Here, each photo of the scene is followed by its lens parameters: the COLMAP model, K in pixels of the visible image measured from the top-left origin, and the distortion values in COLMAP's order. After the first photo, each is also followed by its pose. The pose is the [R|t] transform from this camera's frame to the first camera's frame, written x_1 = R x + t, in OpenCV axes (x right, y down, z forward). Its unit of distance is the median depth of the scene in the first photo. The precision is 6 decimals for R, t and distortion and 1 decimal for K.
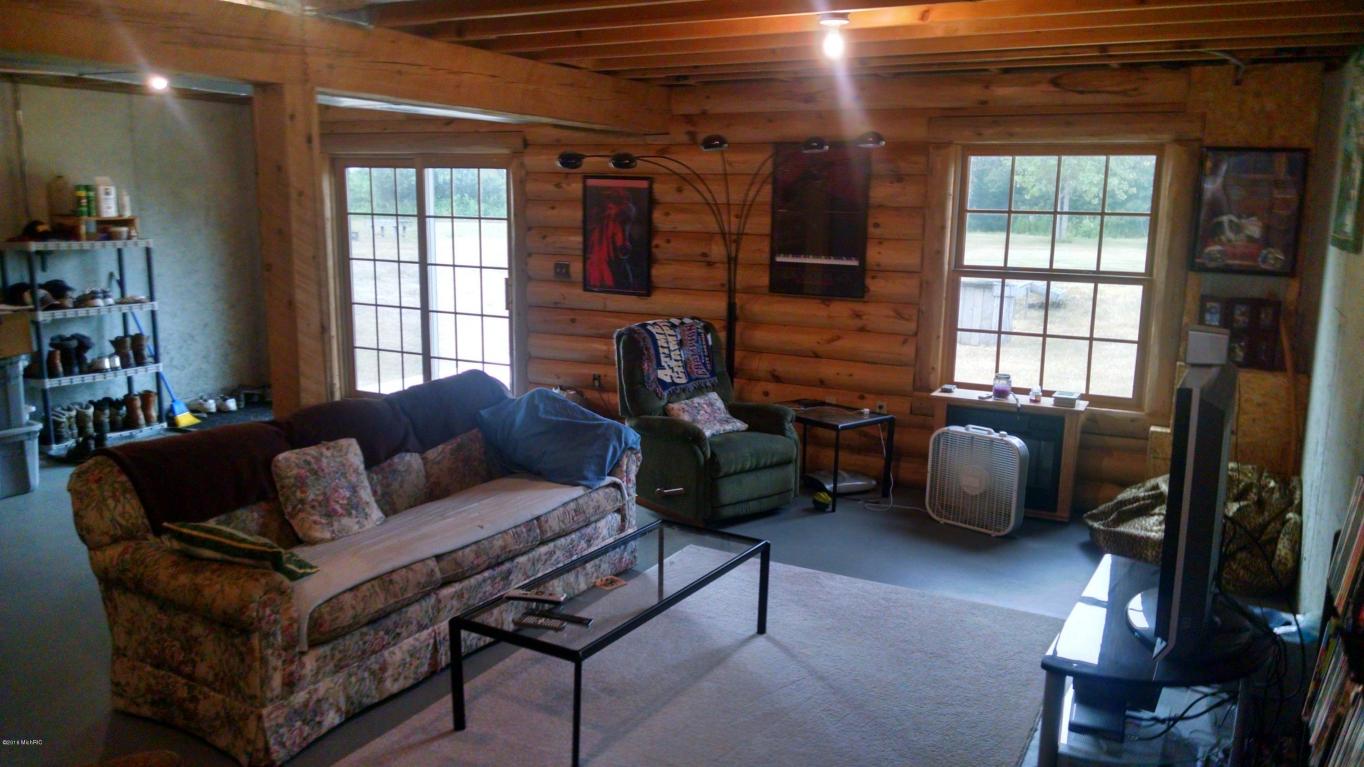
lens RADIAL K [[1063.7, 0, 681.4], [0, 1063.7, 386.8], [0, 0, 1]] dist [0.038262, -0.071712]
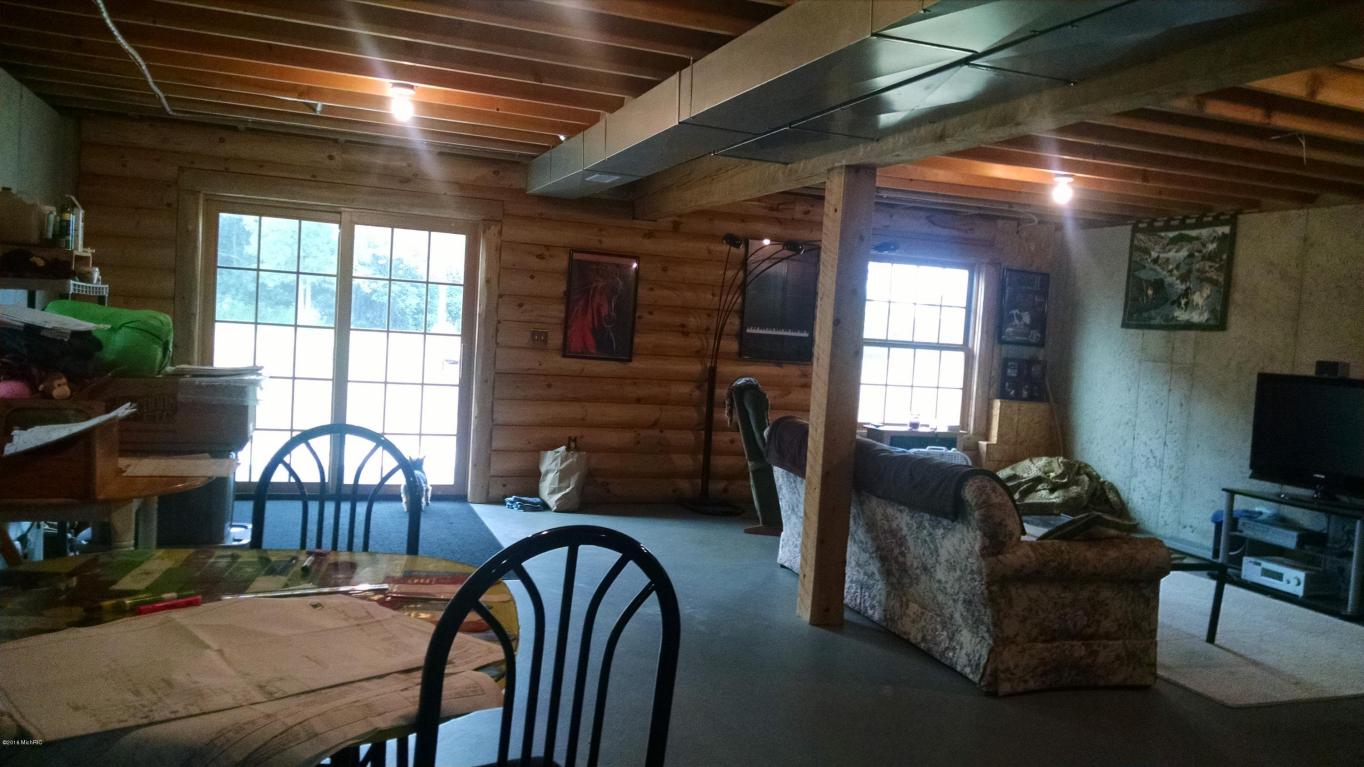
lens RADIAL K [[1063.7, 0, 671.6], [0, 1063.7, 376.0], [0, 0, 1]] dist [0.038262, -0.071712]
pose [[0.659920, -0.007624, 0.751298, -1.072115], [0.079175, 0.995087, -0.059447, -0.001258], [-0.747153, 0.098714, 0.657281, 0.308293]]
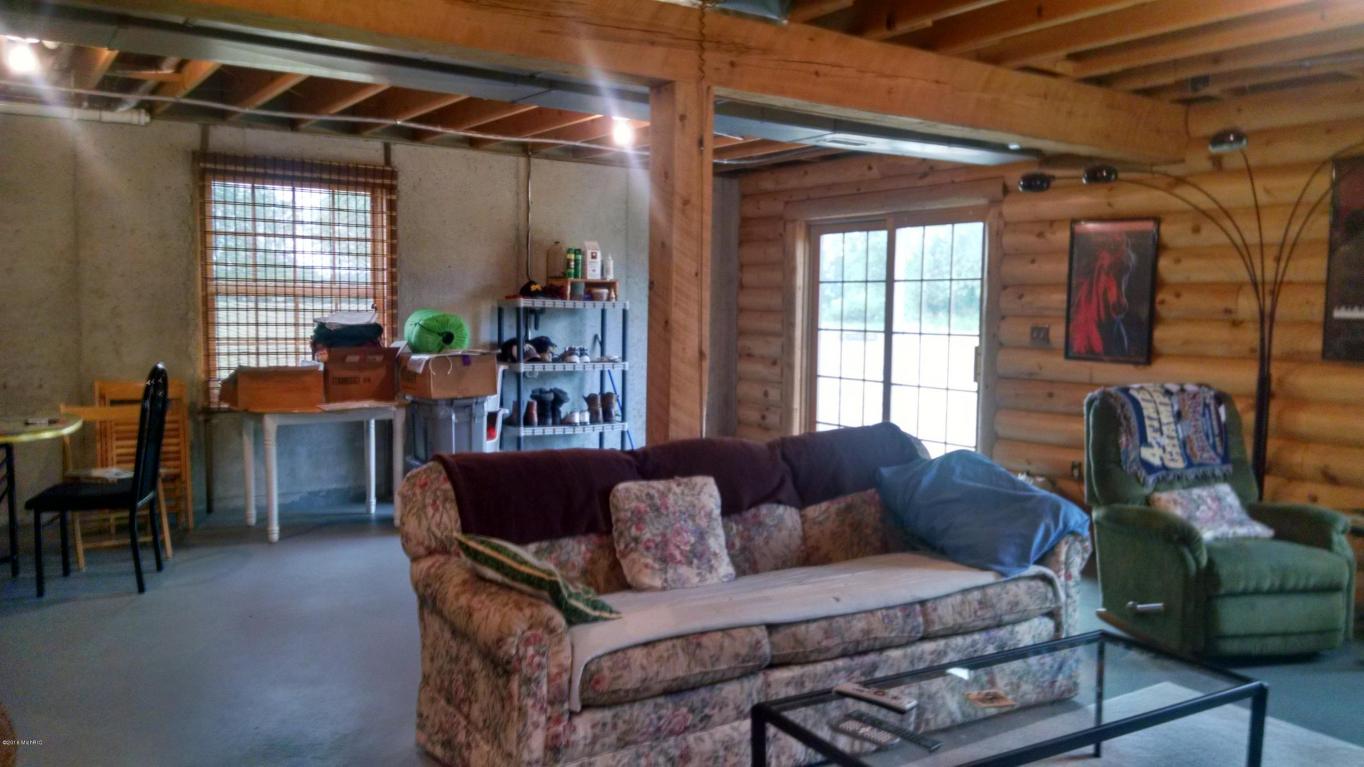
lens RADIAL K [[1063.7, 0, 680.6], [0, 1063.7, 390.0], [0, 0, 1]] dist [0.038262, -0.071712]
pose [[0.878200, 0.036371, -0.476908, 0.055696], [-0.088116, 0.992340, -0.086580, 0.041872], [0.470106, 0.118057, 0.874679, 0.182854]]
